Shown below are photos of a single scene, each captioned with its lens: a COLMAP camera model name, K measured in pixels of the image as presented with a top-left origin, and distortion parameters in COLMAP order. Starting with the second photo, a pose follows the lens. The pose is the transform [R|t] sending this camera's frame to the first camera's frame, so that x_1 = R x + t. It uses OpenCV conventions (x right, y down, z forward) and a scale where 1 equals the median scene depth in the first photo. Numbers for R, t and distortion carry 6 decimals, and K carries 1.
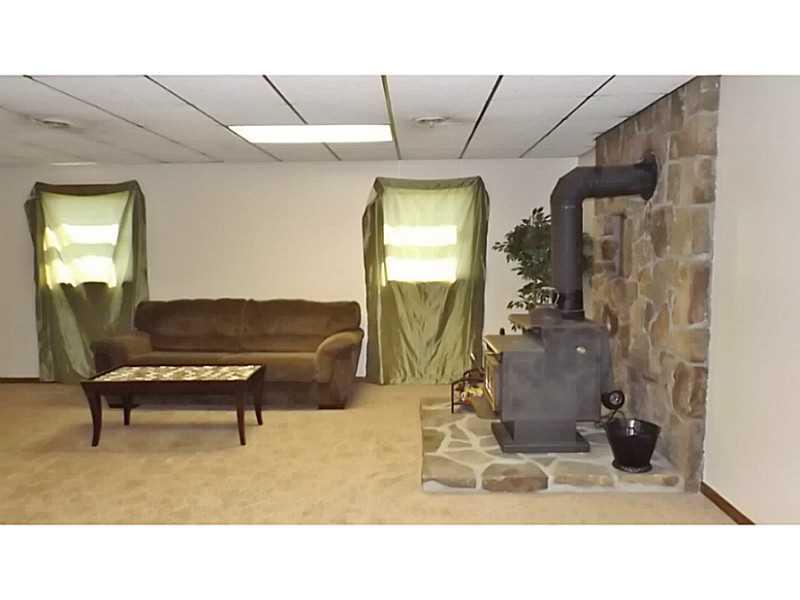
lens RADIAL K [[578.6, 0, 400.0], [0, 578.6, 300.0], [0, 0, 1]] dist [-0.007369, -0.001985]
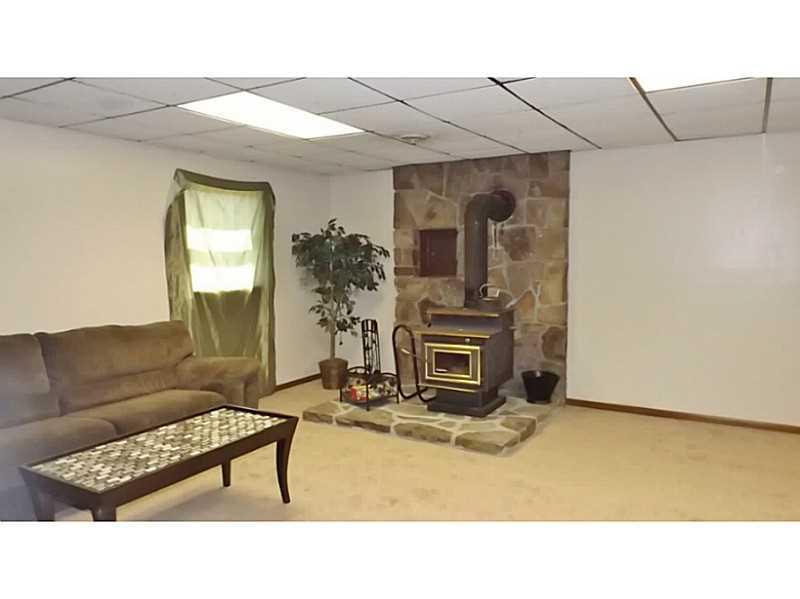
lens RADIAL K [[578.6, 0, 400.0], [0, 578.6, 299.5], [0, 0, 1]] dist [-0.007369, -0.001985]
pose [[0.491608, -0.060830, 0.868689, -0.634681], [0.074875, 0.996816, 0.027428, -0.024393], [-0.867592, 0.051560, 0.494597, 0.339677]]
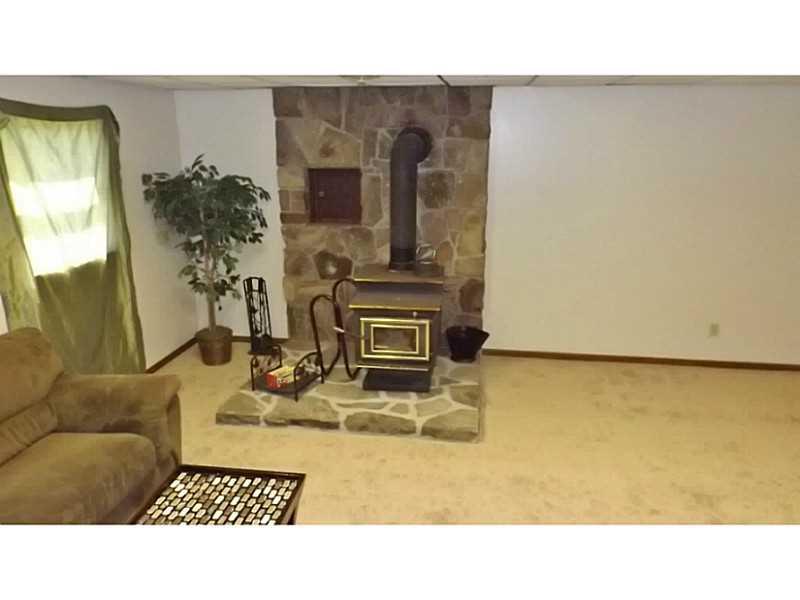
lens RADIAL K [[578.6, 0, 400.0], [0, 578.6, 300.0], [0, 0, 1]] dist [-0.007369, -0.001985]
pose [[0.110529, -0.261140, 0.958952, -0.576568], [0.078825, 0.964128, 0.253465, -0.137724], [-0.990742, 0.047574, 0.127148, 0.584652]]
